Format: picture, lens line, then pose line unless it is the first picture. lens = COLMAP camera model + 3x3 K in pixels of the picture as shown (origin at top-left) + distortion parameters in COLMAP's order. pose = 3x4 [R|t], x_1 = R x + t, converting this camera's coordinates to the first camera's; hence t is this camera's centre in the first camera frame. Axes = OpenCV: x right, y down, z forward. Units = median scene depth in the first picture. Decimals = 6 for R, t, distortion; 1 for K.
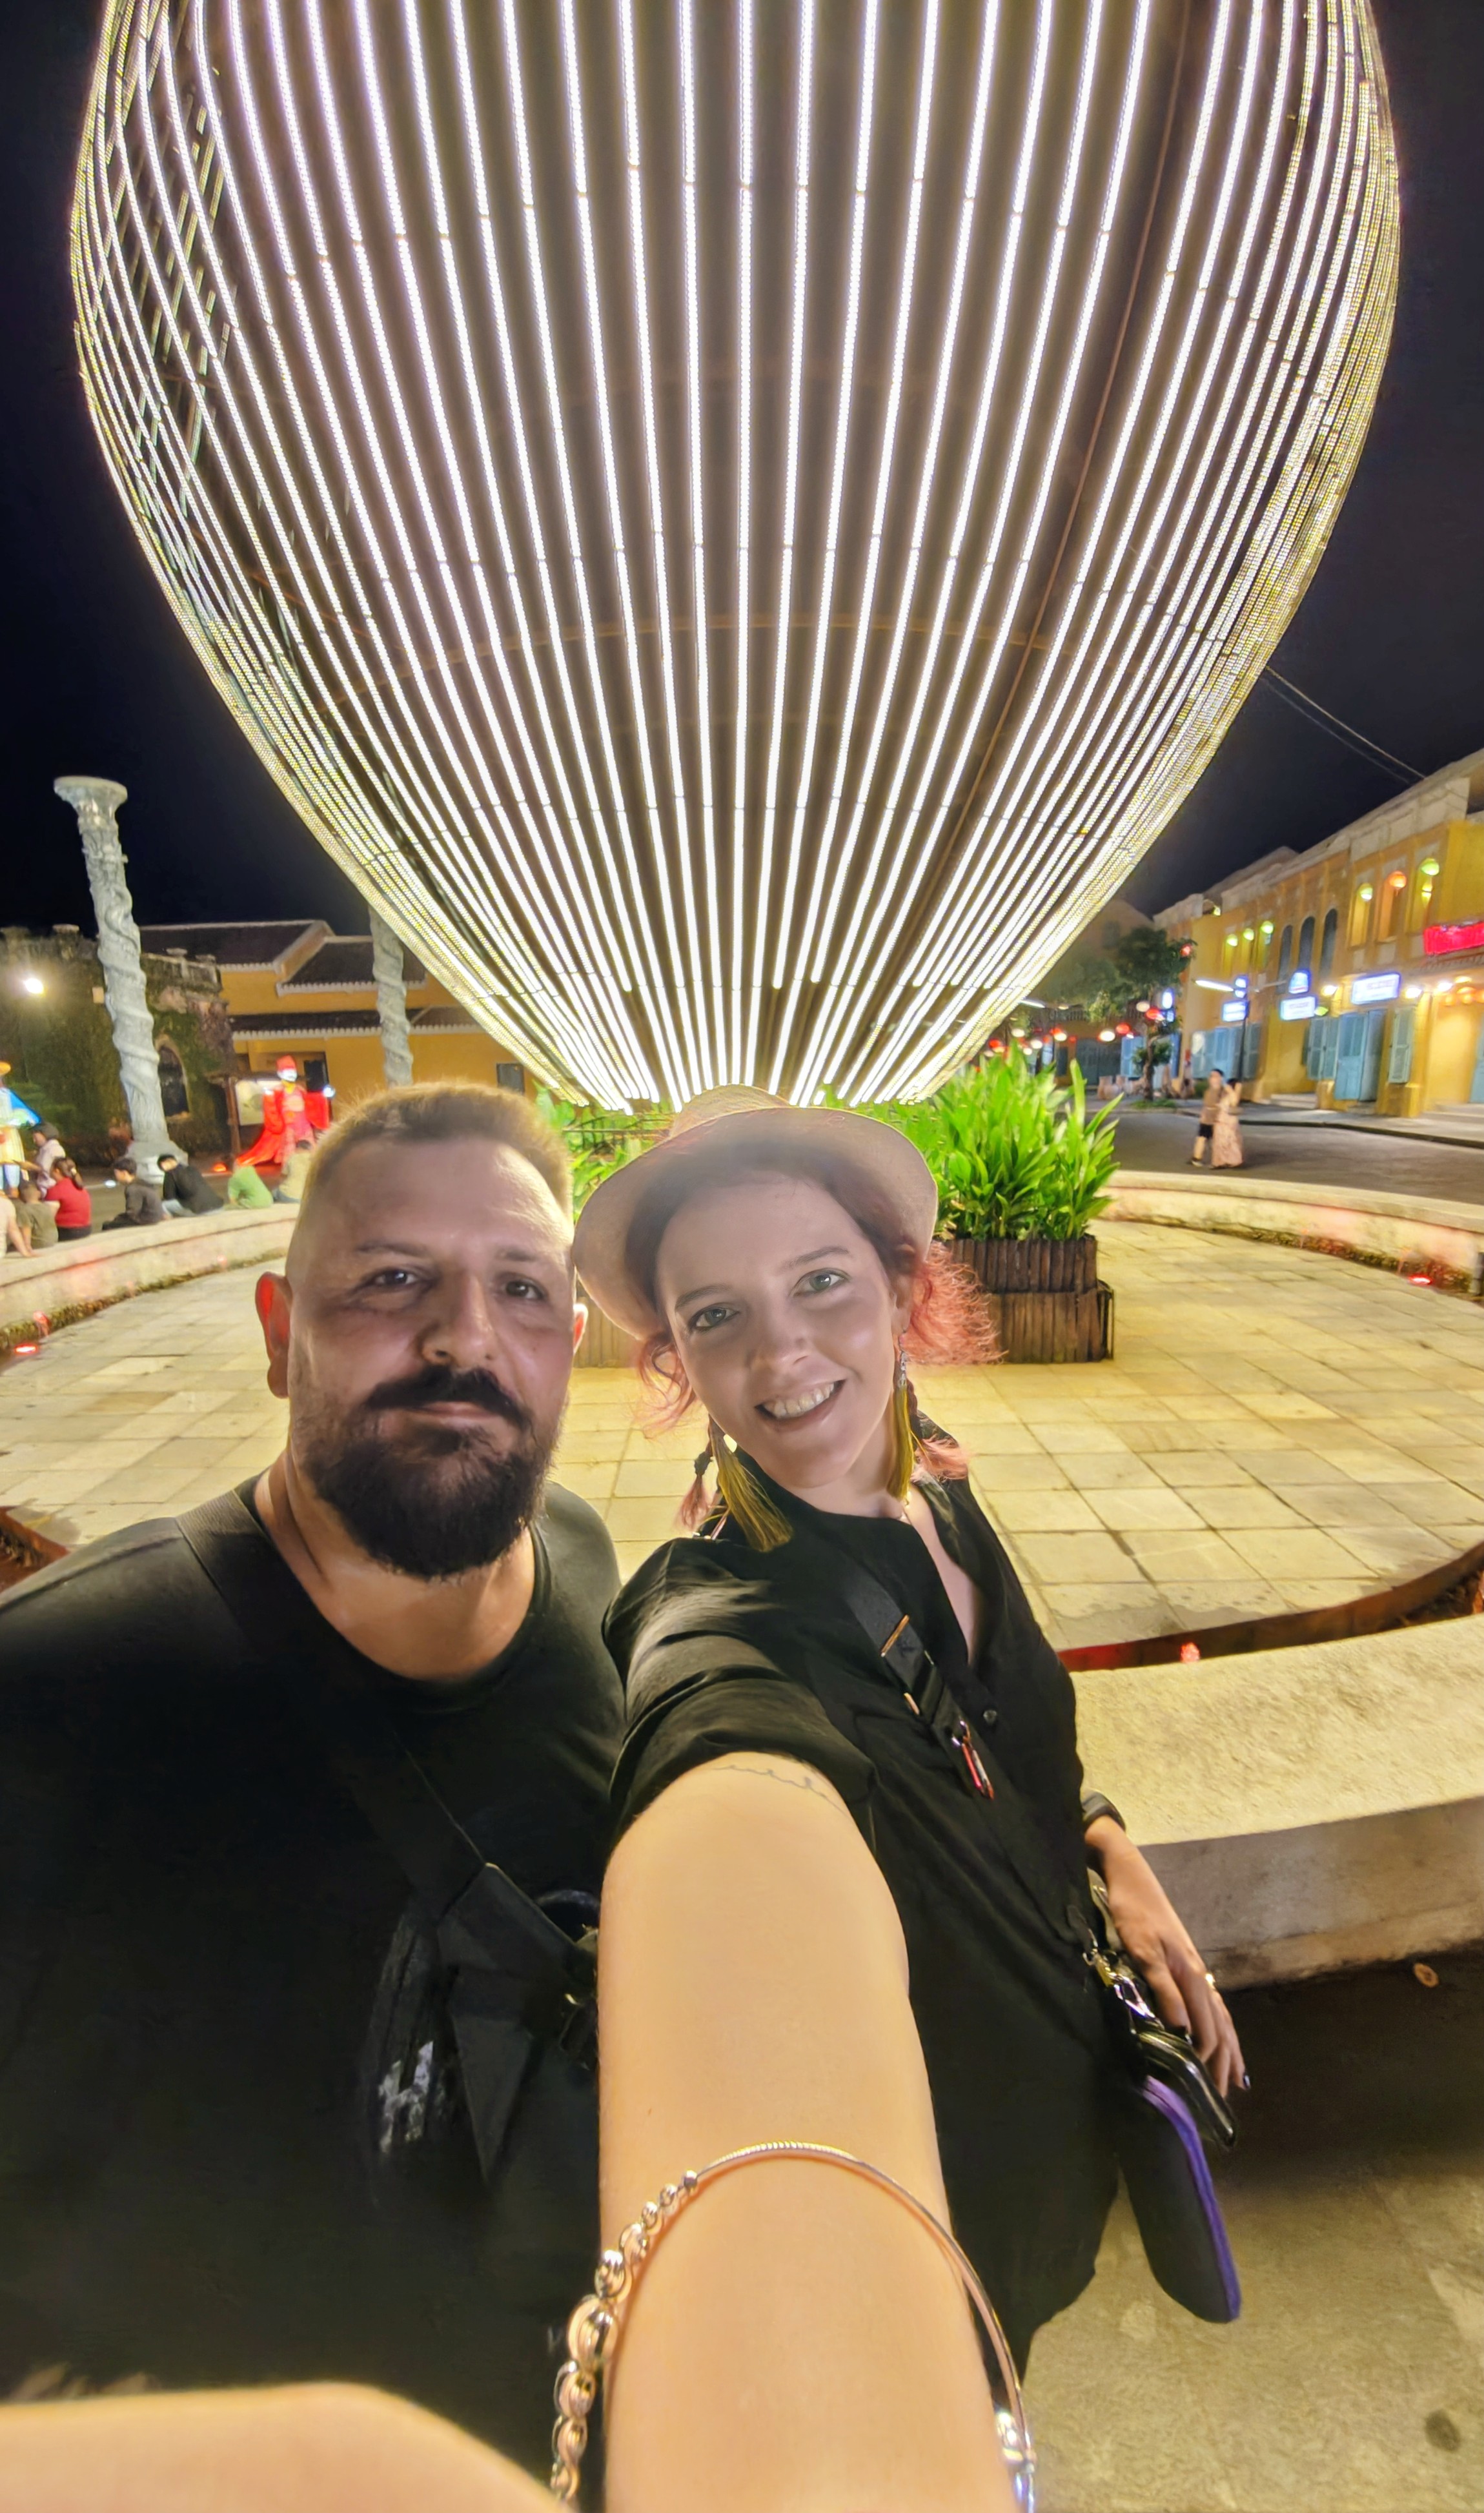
lens RADIAL K [[971.8, 0, 706.6], [0, 971.8, 1262.0], [0, 0, 1]] dist [-0.001331, -0.000089]
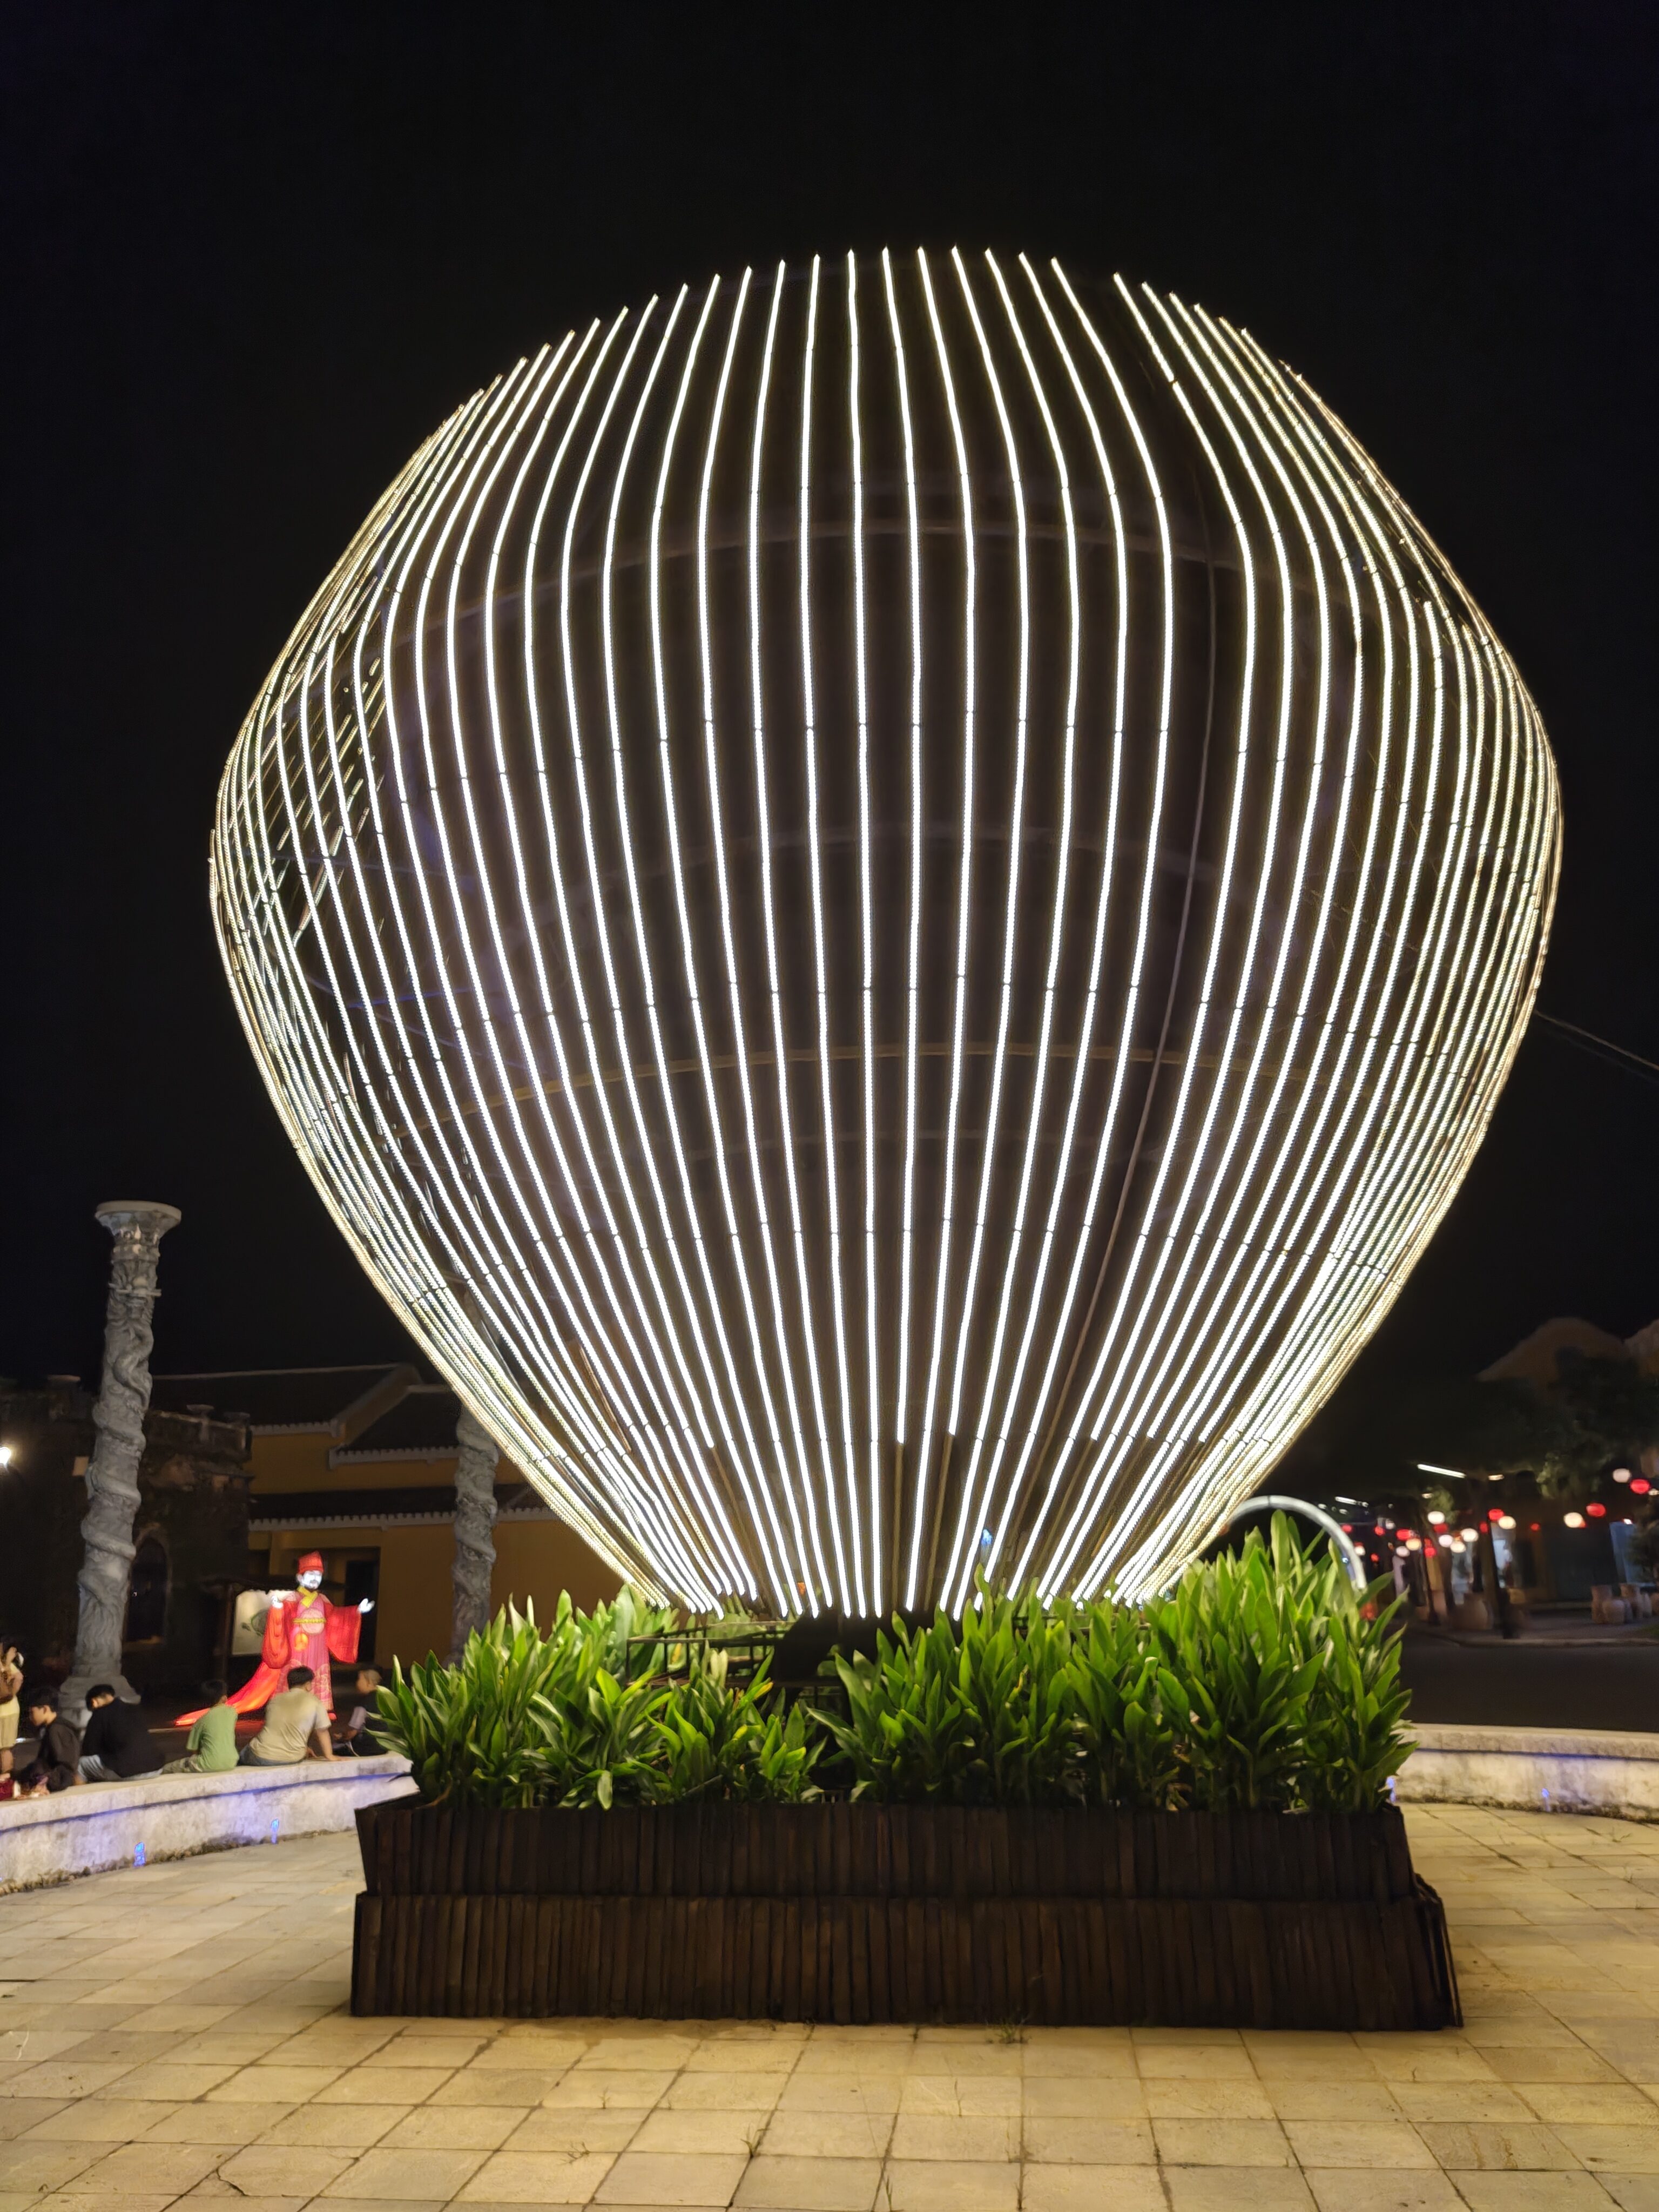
lens RADIAL K [[1422.3, 0, 829.5], [0, 1422.3, 1106.0], [0, 0, 1]] dist [-0.004345, 0.001493]
pose [[0.997236, -0.025832, -0.069671, 0.064488], [-0.011735, 0.871105, -0.490956, 0.026729], [0.073373, 0.490416, 0.868394, -0.079524]]
